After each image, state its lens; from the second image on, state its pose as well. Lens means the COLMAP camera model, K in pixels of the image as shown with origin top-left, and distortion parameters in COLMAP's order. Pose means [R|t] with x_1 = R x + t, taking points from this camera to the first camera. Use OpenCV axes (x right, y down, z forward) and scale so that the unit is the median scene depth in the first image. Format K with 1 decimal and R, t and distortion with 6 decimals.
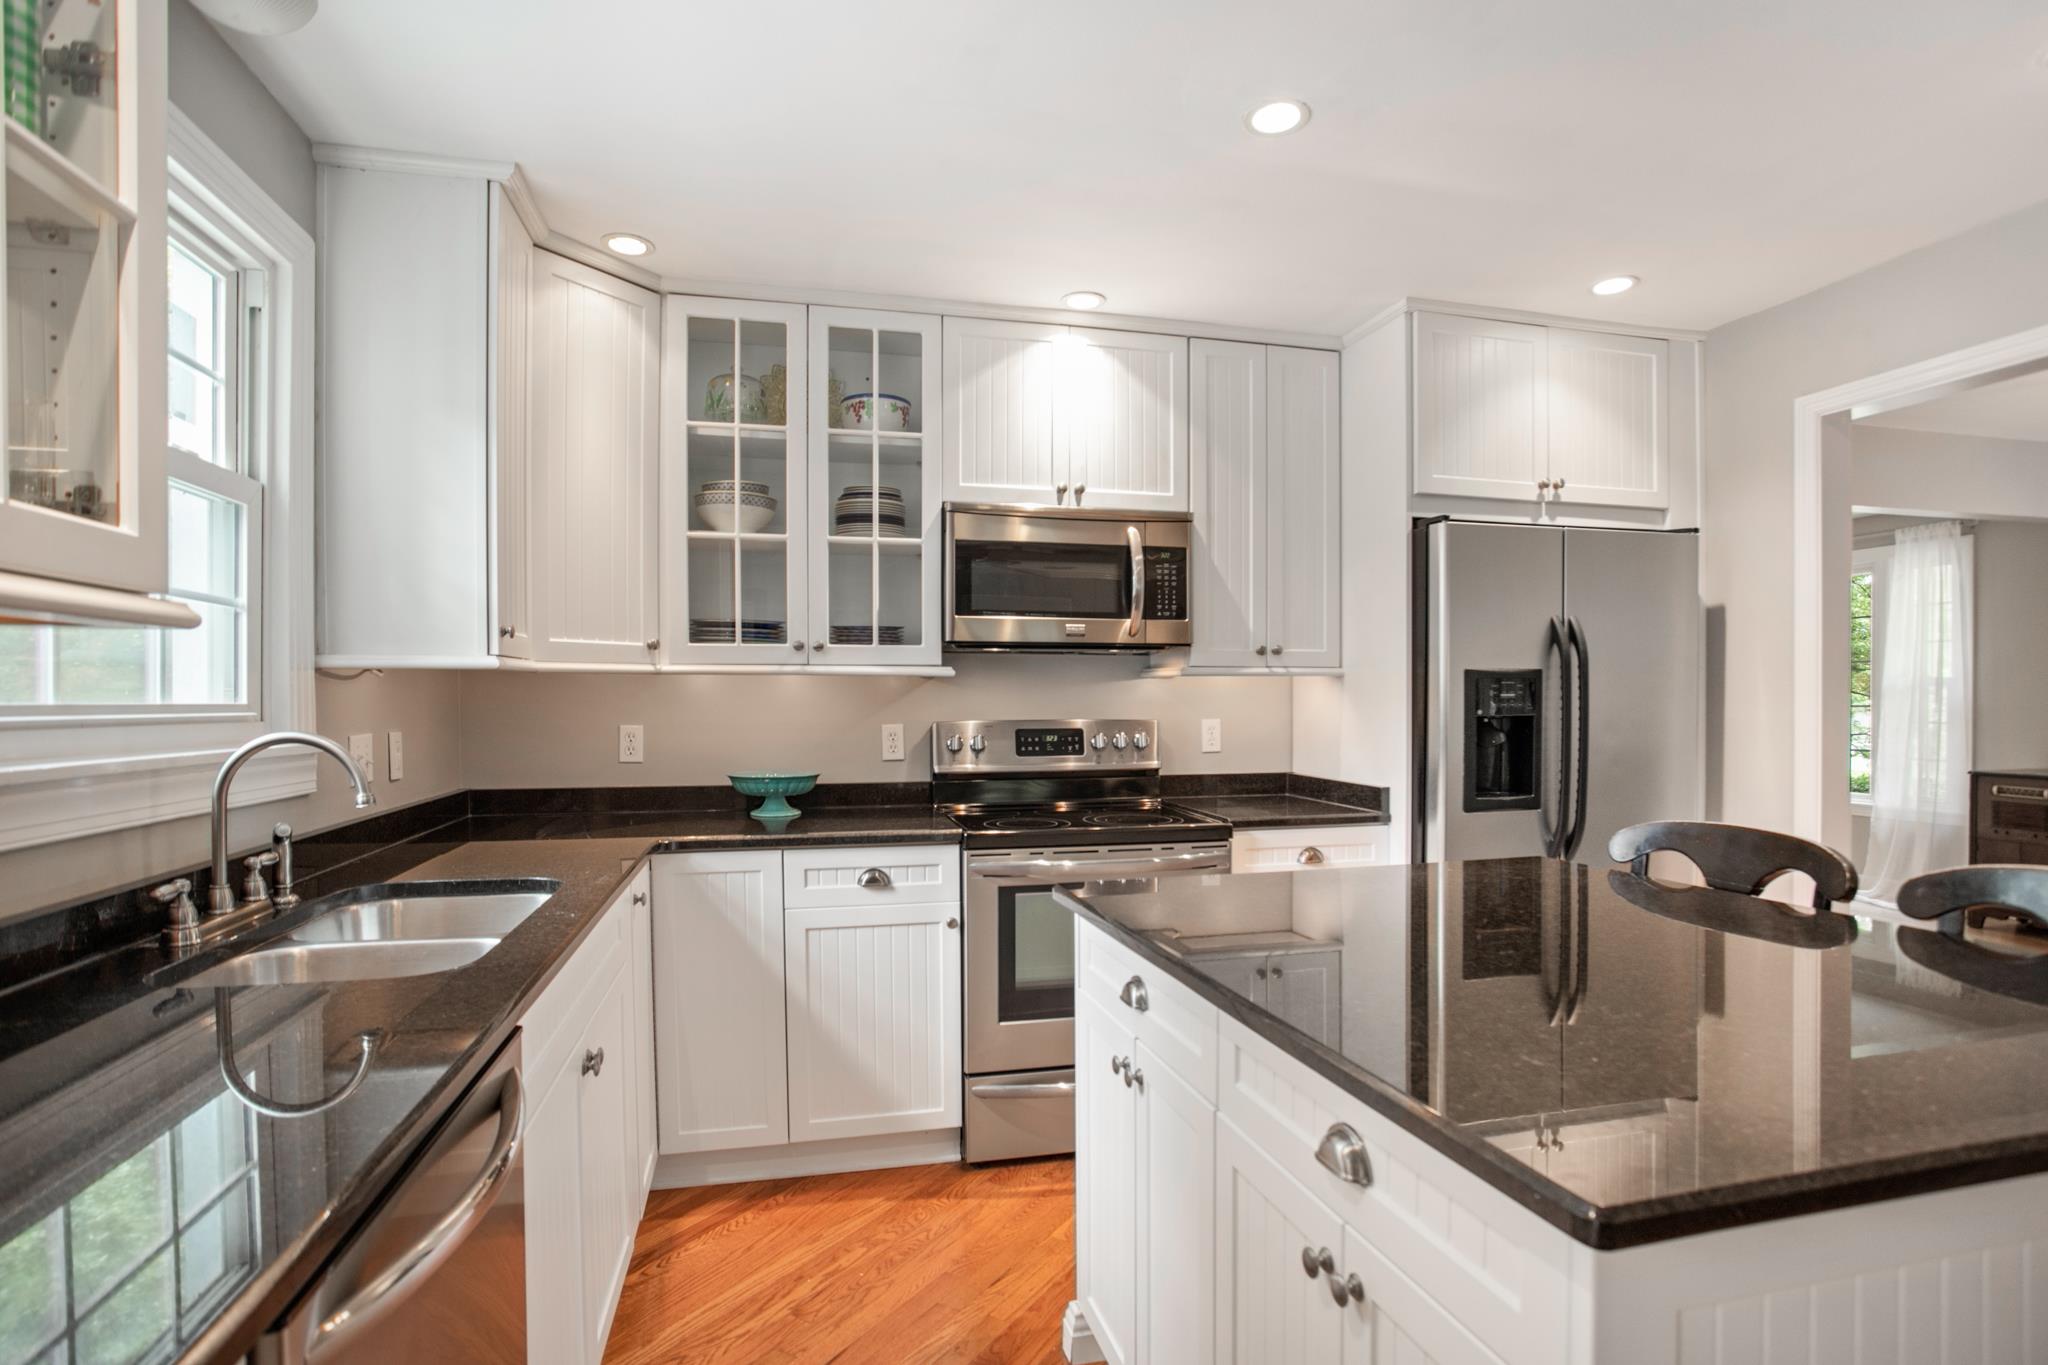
lens RADIAL K [[1017.4, 0, 992.5], [0, 1017.4, 708.9], [0, 0, 1]] dist [-0.019662, 0.001702]
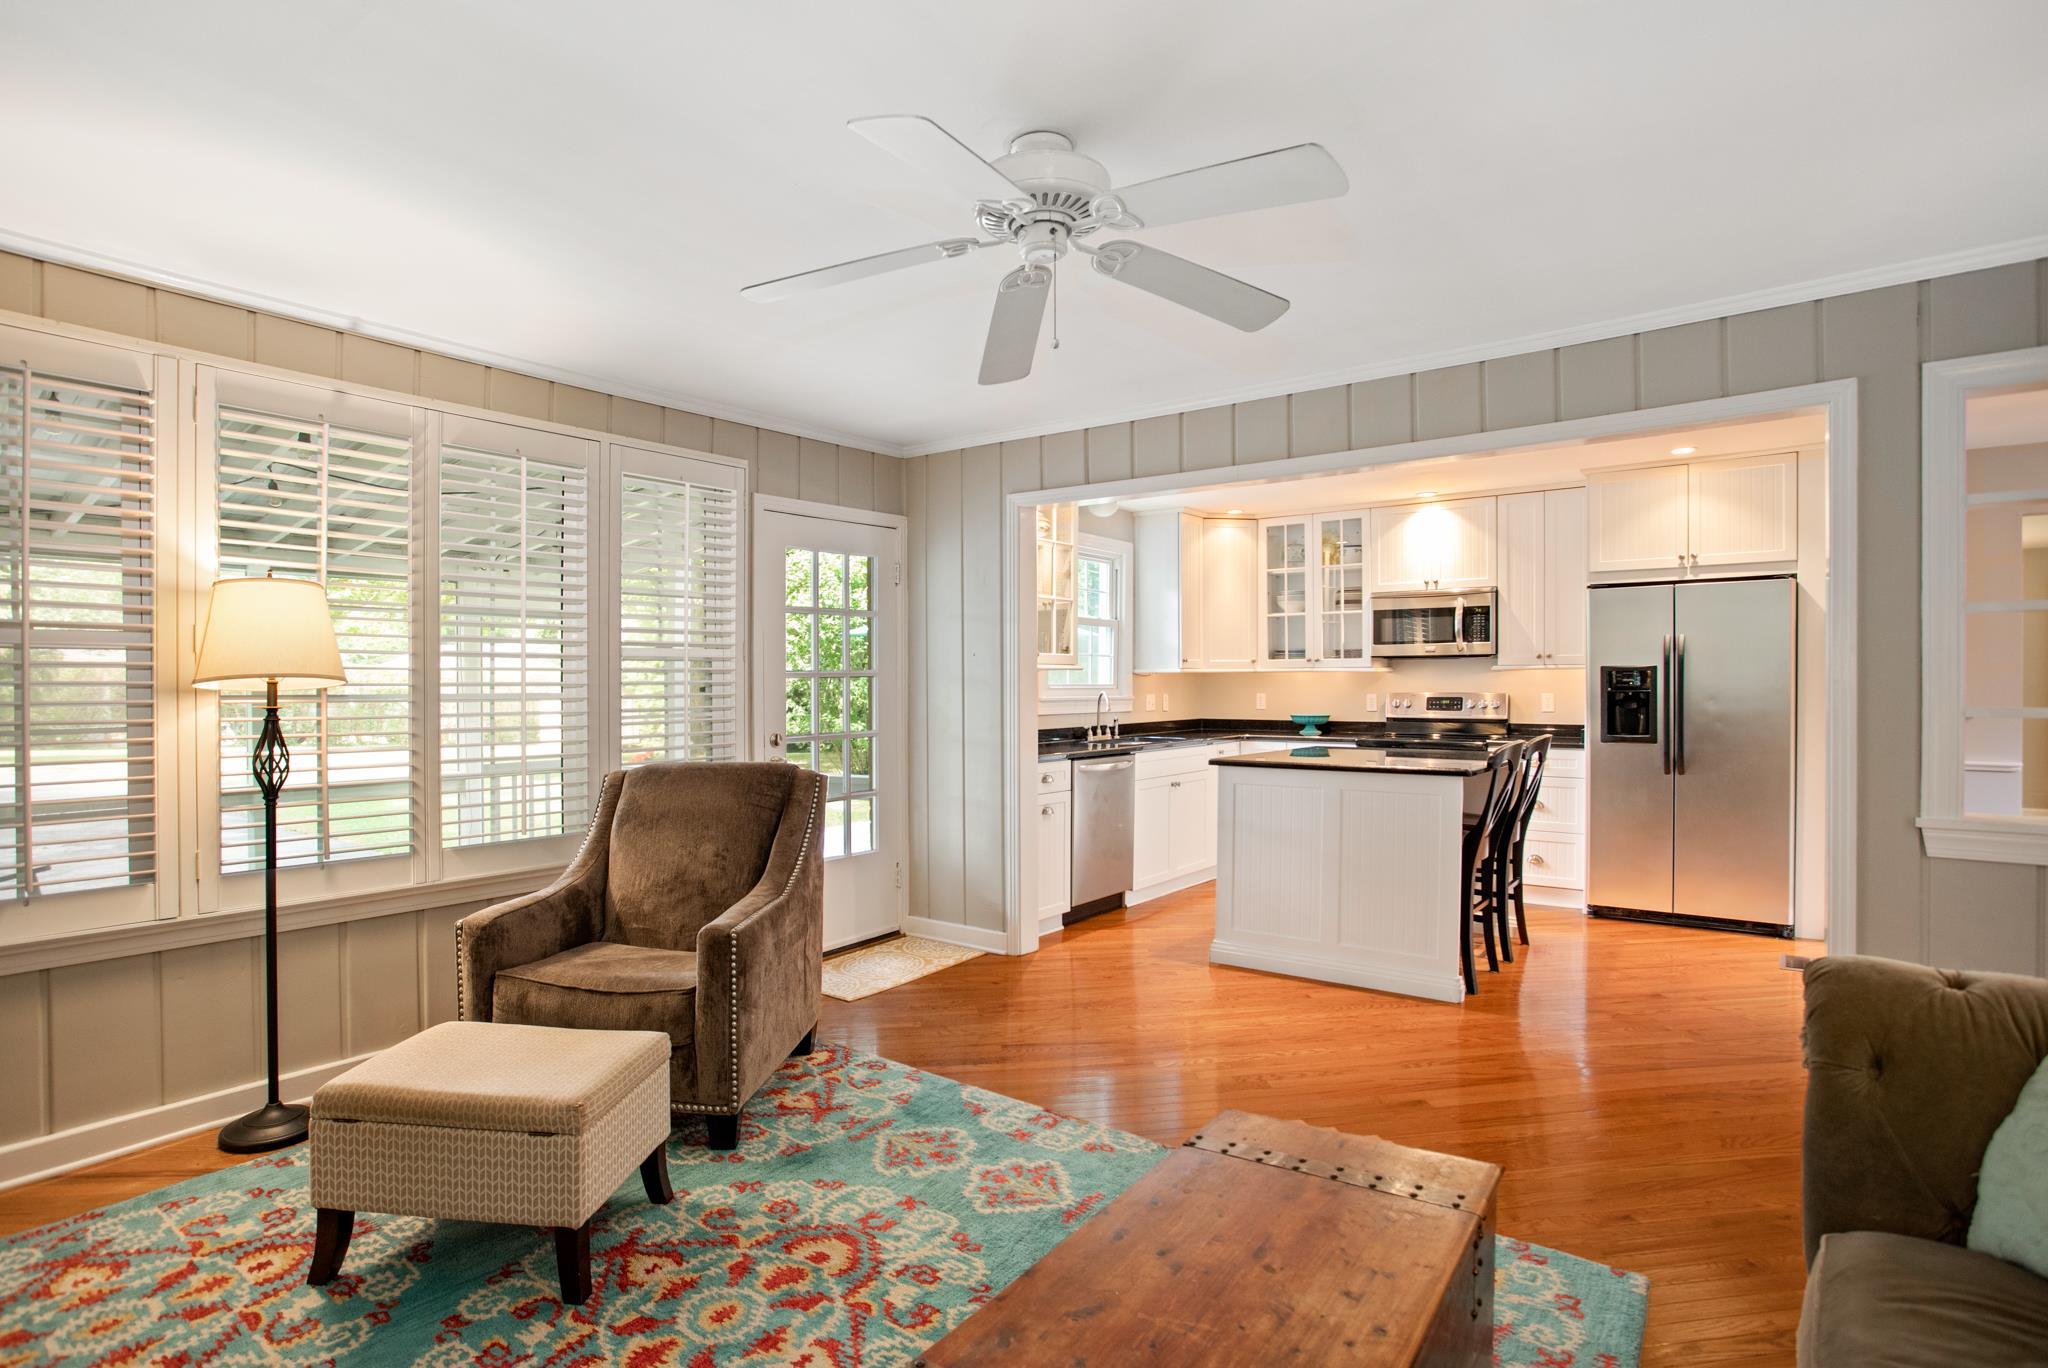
lens RADIAL K [[1187.8, 0, 1025.5], [0, 1187.8, 679.1], [0, 0, 1]] dist [-0.000083, -0.000003]
pose [[0.652330, 0.000142, -0.757935, 1.416879], [-0.000665, 1.000000, -0.000385, -0.015638], [0.757935, 0.000755, 0.652330, -1.248715]]
